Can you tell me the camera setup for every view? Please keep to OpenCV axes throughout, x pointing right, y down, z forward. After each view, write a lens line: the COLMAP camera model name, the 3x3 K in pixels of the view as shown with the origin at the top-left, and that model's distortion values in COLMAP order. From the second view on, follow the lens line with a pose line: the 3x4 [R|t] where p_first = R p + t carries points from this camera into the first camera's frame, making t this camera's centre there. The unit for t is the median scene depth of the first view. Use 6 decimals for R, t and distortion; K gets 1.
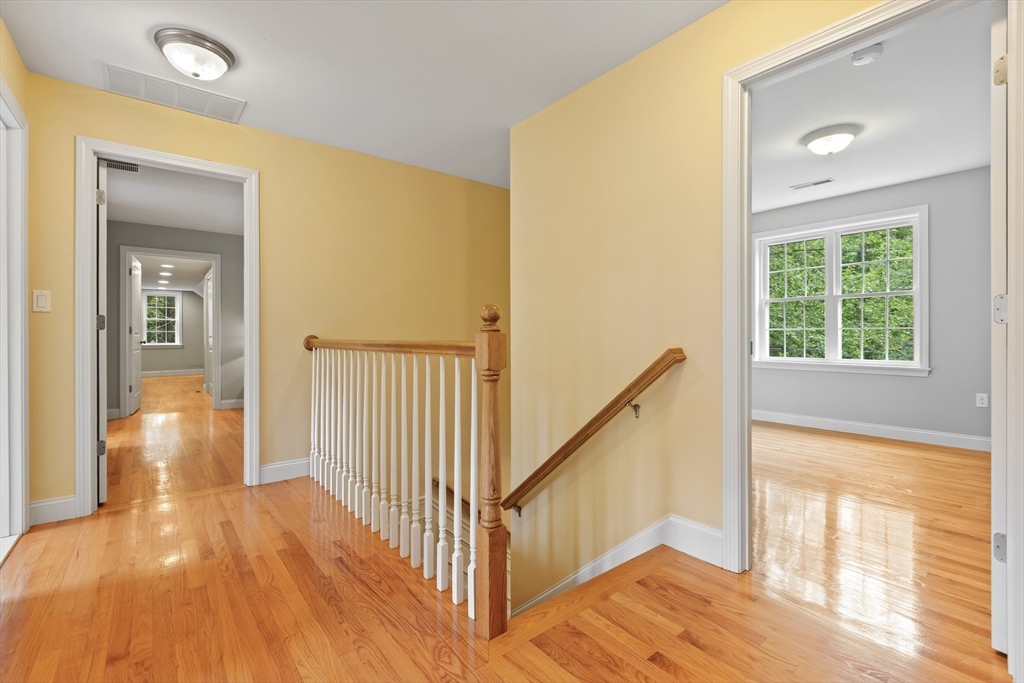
lens RADIAL K [[459.6, 0, 512.0], [0, 459.6, 341.5], [0, 0, 1]] dist [0.002271, -0.000359]
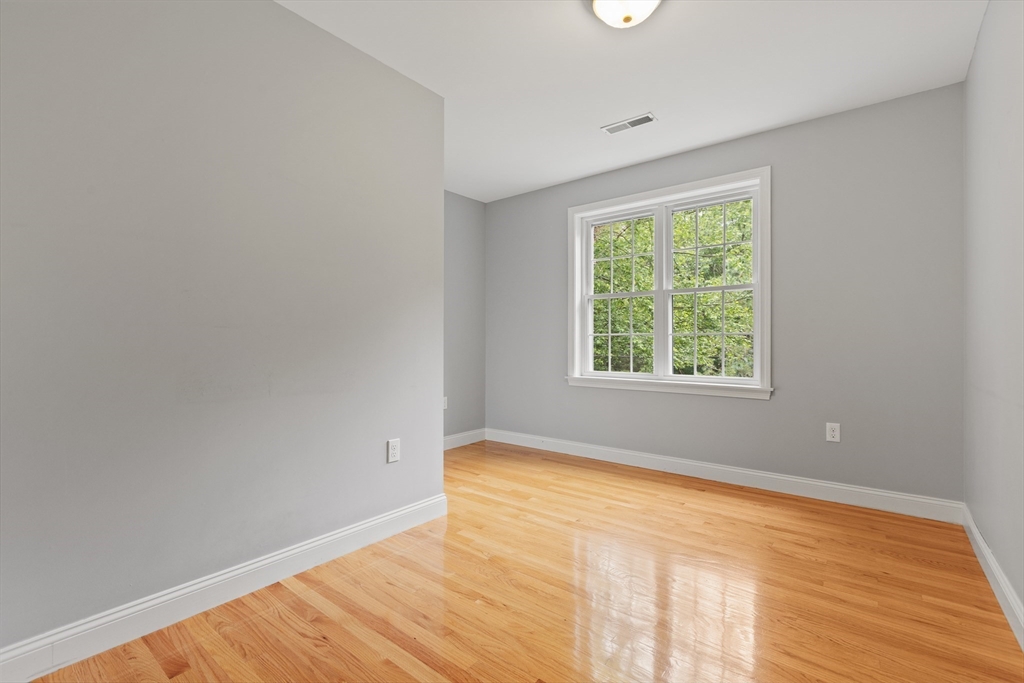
lens RADIAL K [[457.7, 0, 514.4], [0, 457.7, 353.8], [0, 0, 1]] dist [0.002699, 0.000190]
pose [[0.972646, -0.004577, 0.232248, 0.283799], [0.002556, 0.999956, 0.009003, -0.003168], [-0.232279, -0.008163, 0.972615, 0.323047]]
